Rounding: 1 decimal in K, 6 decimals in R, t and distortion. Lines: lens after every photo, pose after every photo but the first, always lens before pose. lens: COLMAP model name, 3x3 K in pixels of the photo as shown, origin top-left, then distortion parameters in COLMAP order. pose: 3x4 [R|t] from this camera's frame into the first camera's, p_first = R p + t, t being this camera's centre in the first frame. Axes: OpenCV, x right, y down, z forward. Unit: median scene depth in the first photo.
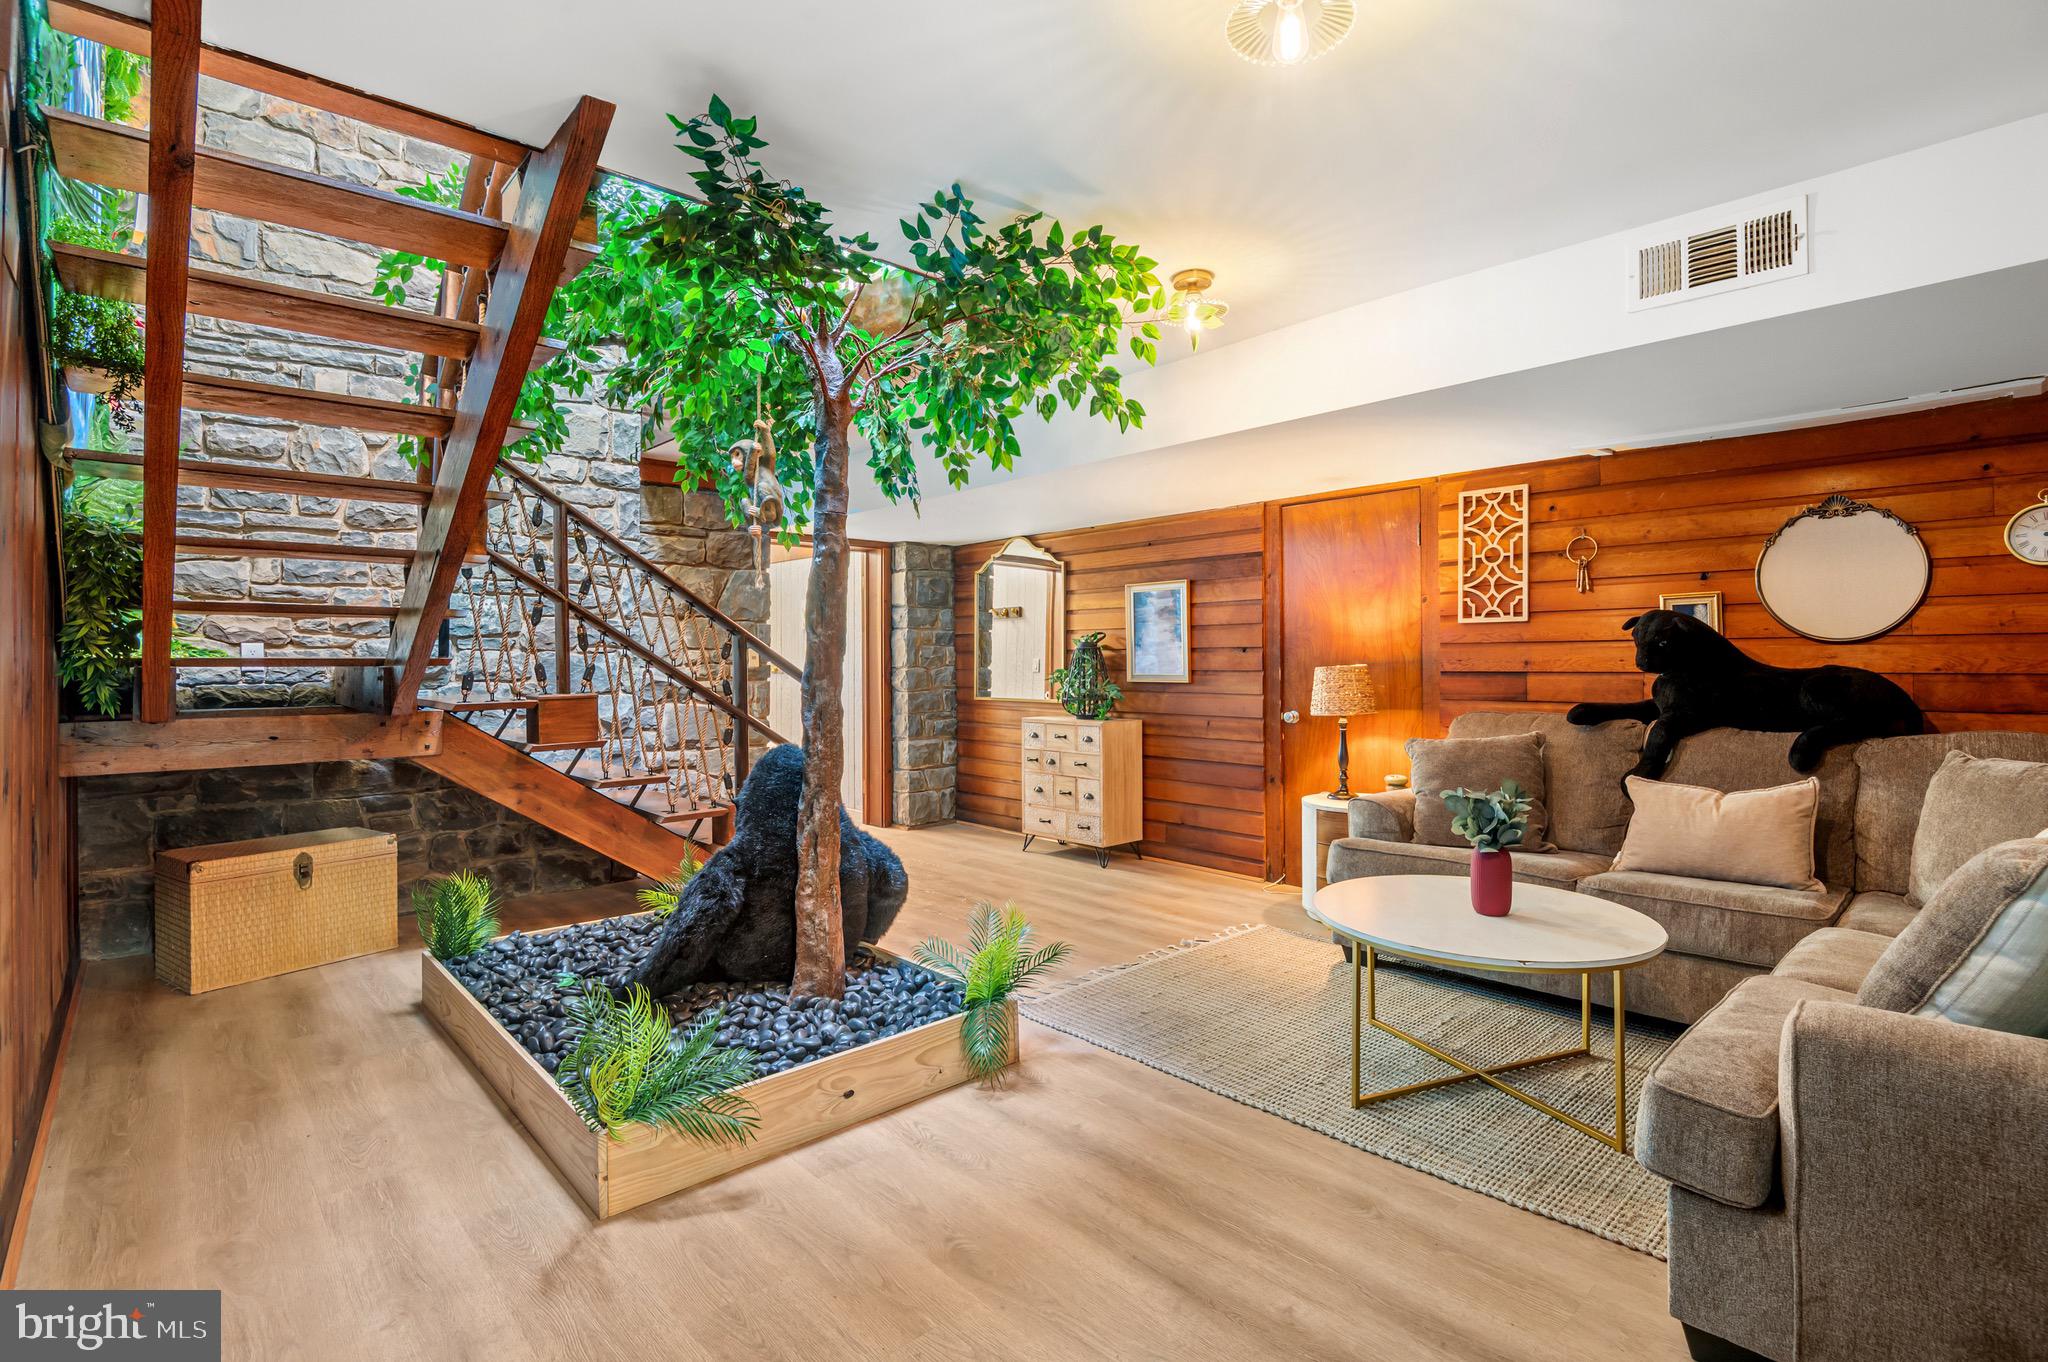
lens RADIAL K [[957.1, 0, 1023.1], [0, 957.1, 674.5], [0, 0, 1]] dist [-0.005537, -0.000408]
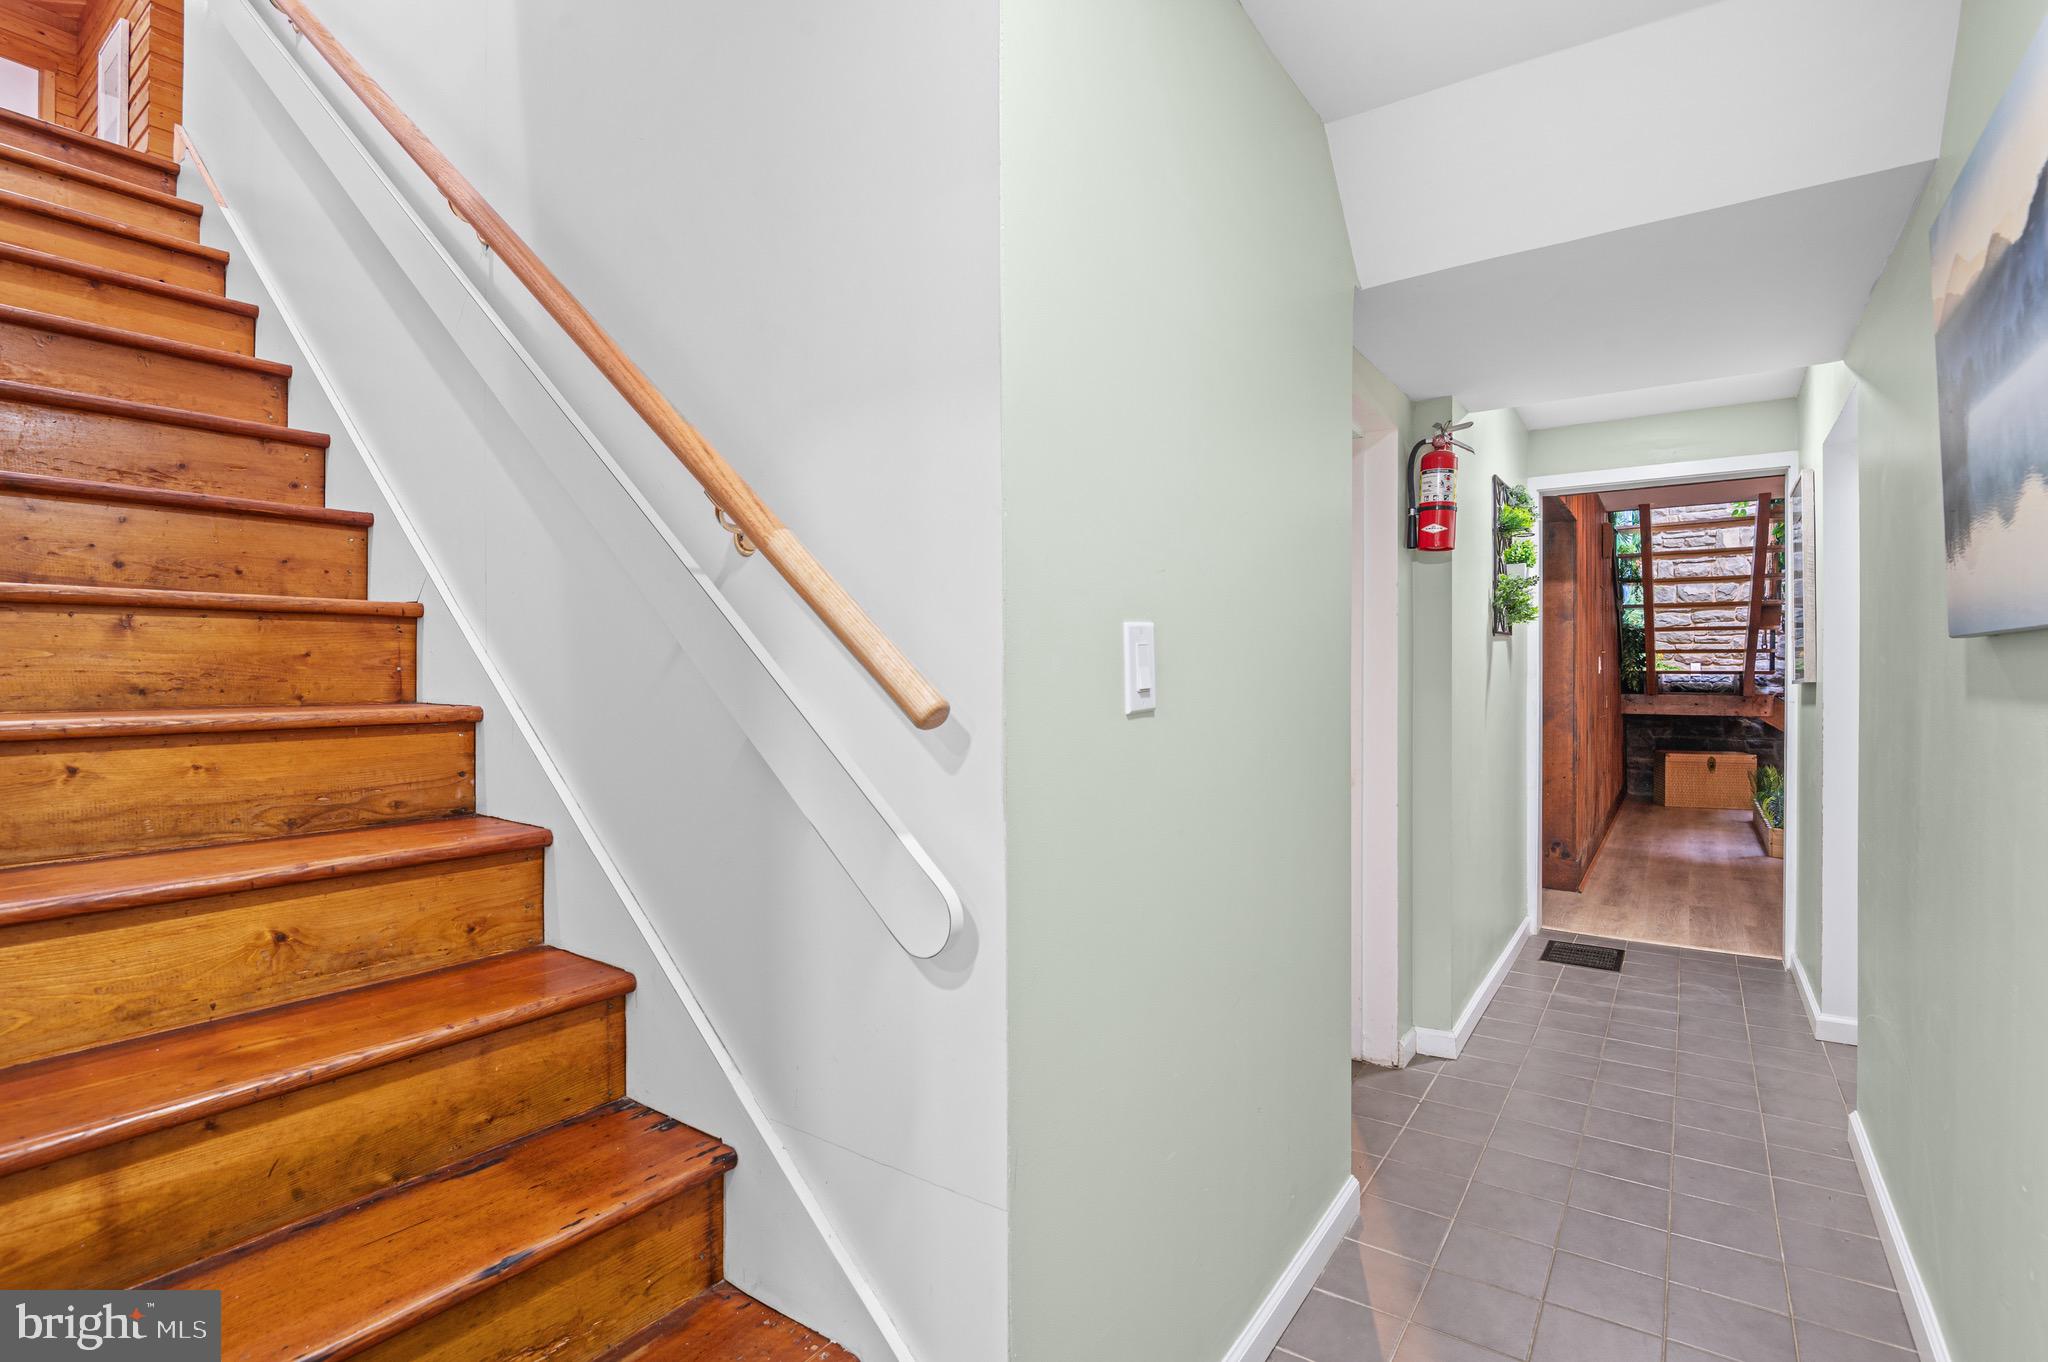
lens RADIAL K [[970.4, 0, 1022.6], [0, 970.4, 676.3], [0, 0, 1]] dist [-0.000726, 0.000000]
pose [[0.217084, -0.003298, -0.976147, 1.211809], [-0.010944, 0.999923, -0.005812, 0.030686], [0.976092, 0.011945, 0.217031, -1.166076]]
